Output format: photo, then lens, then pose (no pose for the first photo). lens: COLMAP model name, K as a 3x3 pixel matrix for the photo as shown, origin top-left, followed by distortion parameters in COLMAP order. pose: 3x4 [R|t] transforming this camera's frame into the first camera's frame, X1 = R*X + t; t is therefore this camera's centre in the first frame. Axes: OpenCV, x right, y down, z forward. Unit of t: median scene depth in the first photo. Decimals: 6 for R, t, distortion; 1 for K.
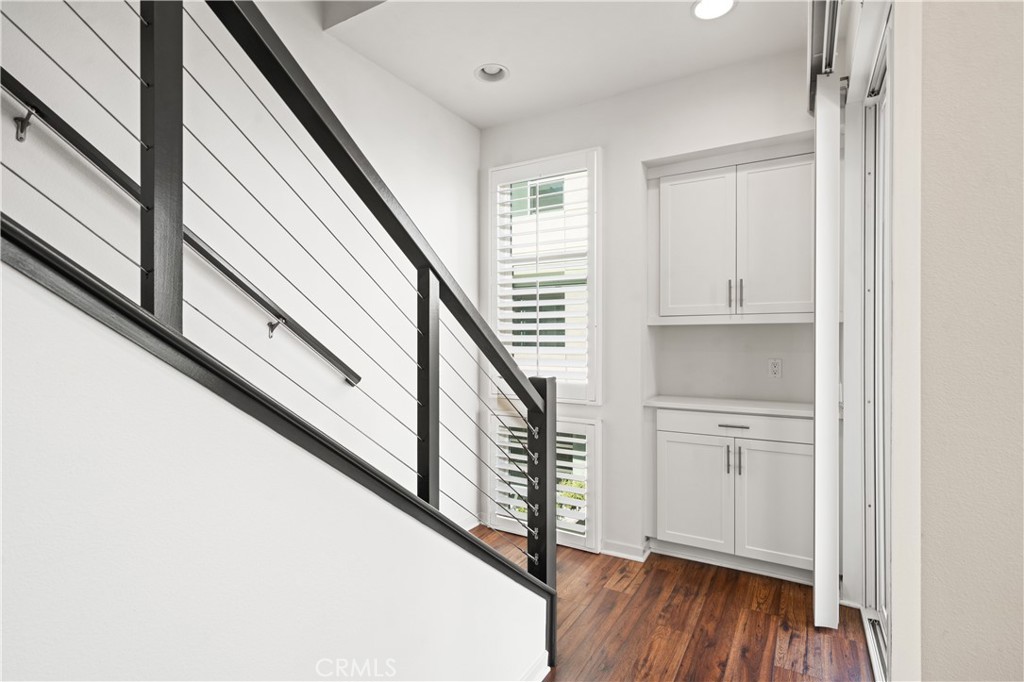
lens RADIAL K [[498.8, 0, 511.4], [0, 498.8, 341.3], [0, 0, 1]] dist [0.014796, 0.000091]
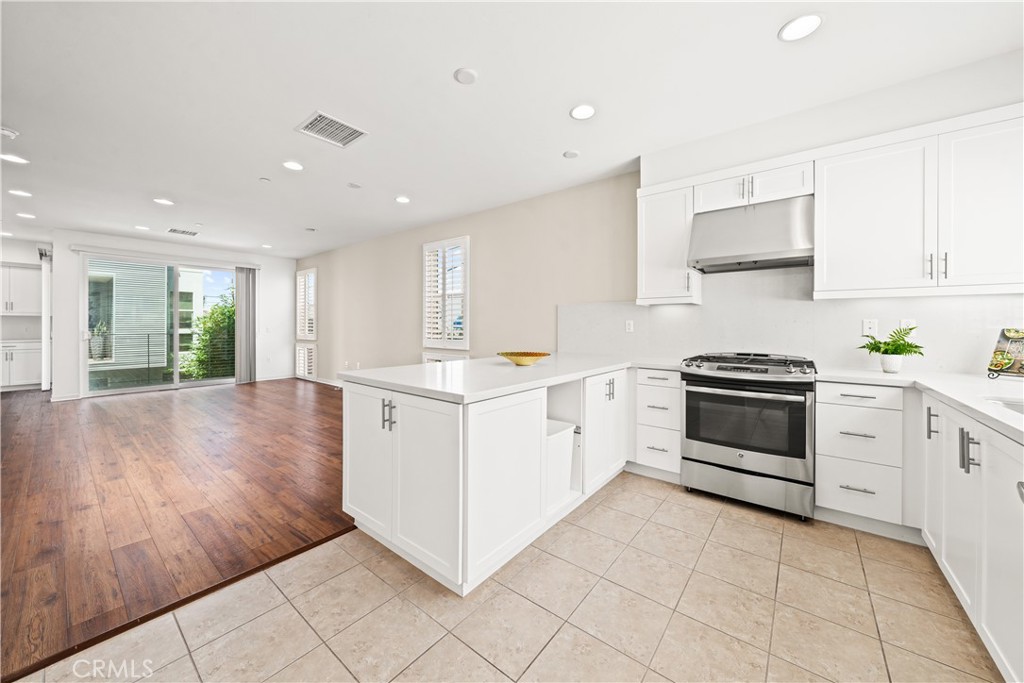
lens RADIAL K [[367.6, 0, 513.5], [0, 367.6, 325.1], [0, 0, 1]] dist [-0.005529, -0.000056]
pose [[0.139490, -0.000809, 0.990223, -1.929844], [0.003513, 0.999994, 0.000322, 0.049011], [-0.990217, 0.003434, 0.139492, -3.464597]]
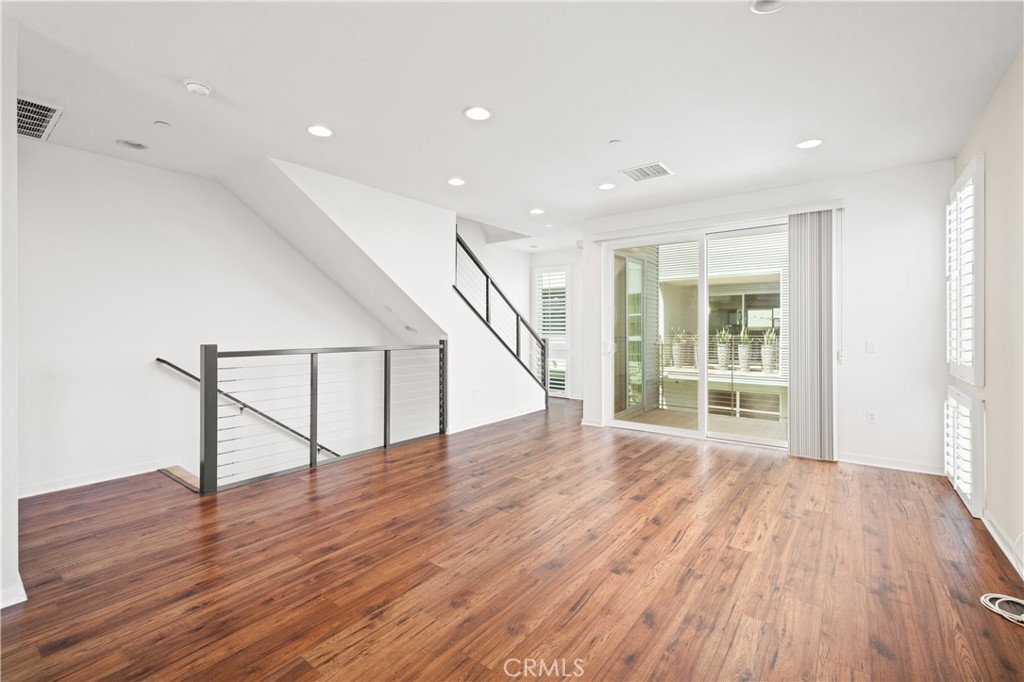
lens RADIAL K [[444.2, 0, 513.9], [0, 444.2, 325.6], [0, 0, 1]] dist [0.000937, 0.000254]
pose [[0.993259, -0.001984, -0.115898, 0.226543], [0.000697, 0.999938, -0.011142, 0.015057], [0.115913, 0.010986, 0.993199, -2.509317]]
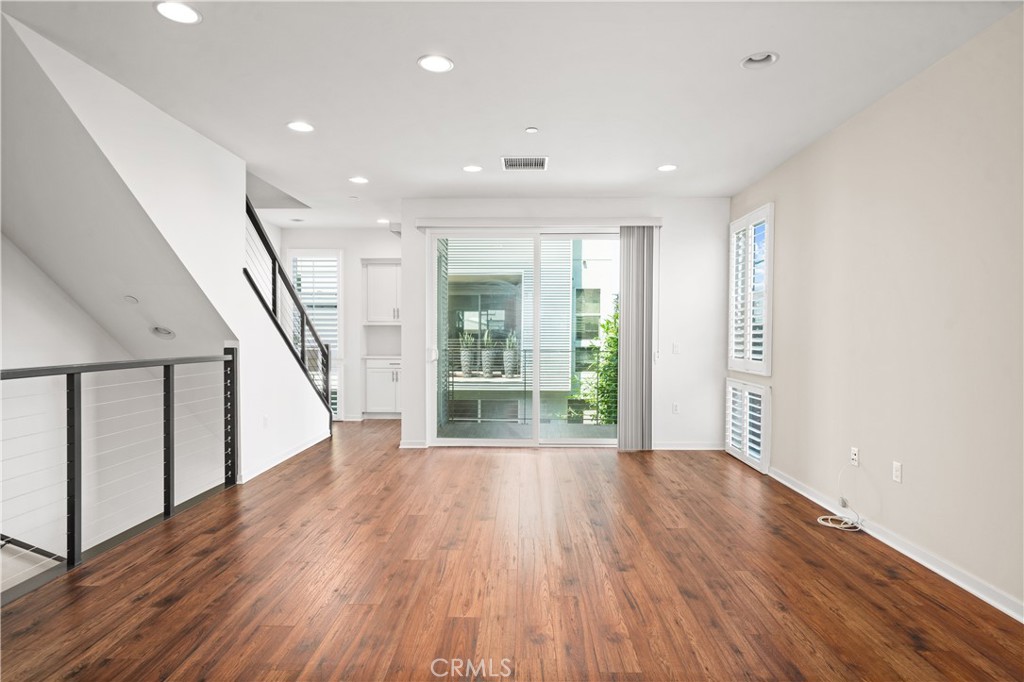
lens RADIAL K [[558.6, 0, 512.0], [0, 558.6, 341.0], [0, 0, 1]] dist [0.003198, 0.001327]
pose [[0.873327, -0.006110, 0.487095, -0.599433], [-0.000506, 0.999909, 0.013449, 0.011456], [-0.487133, -0.011992, 0.873245, -2.475919]]
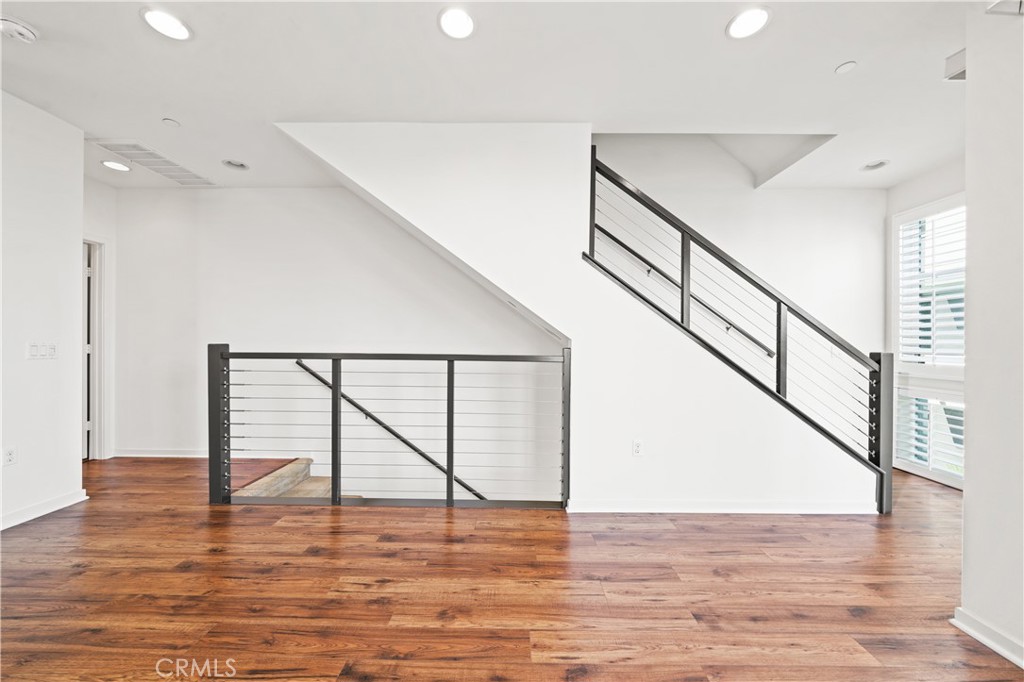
lens RADIAL K [[367.4, 0, 516.3], [0, 367.4, 338.0], [0, 0, 1]] dist [-0.002340, -0.000095]
pose [[0.497536, -0.008816, -0.867399, 0.538484], [-0.010479, 0.999814, -0.016173, 0.055013], [0.867380, 0.017136, 0.497351, -0.746172]]
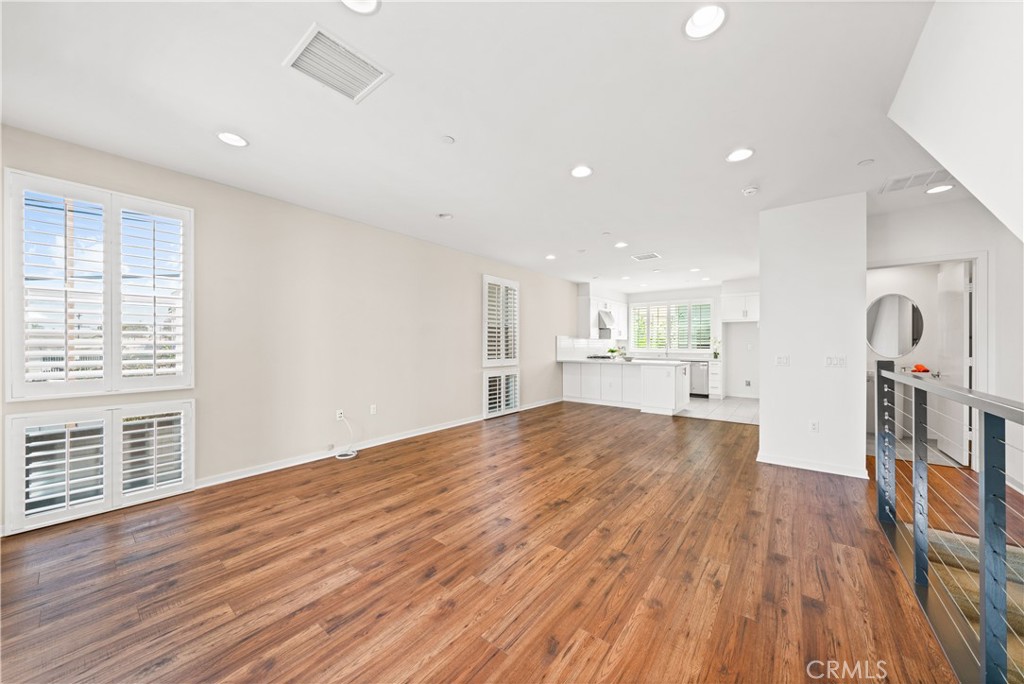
lens RADIAL K [[358.6, 0, 510.2], [0, 358.6, 334.9], [0, 0, 1]] dist [-0.005786, 0.000084]
pose [[-0.988926, 0.003134, 0.148378, 0.010058], [0.000226, 0.999808, -0.019612, 0.000467], [-0.148411, -0.019361, -0.988736, 0.416293]]
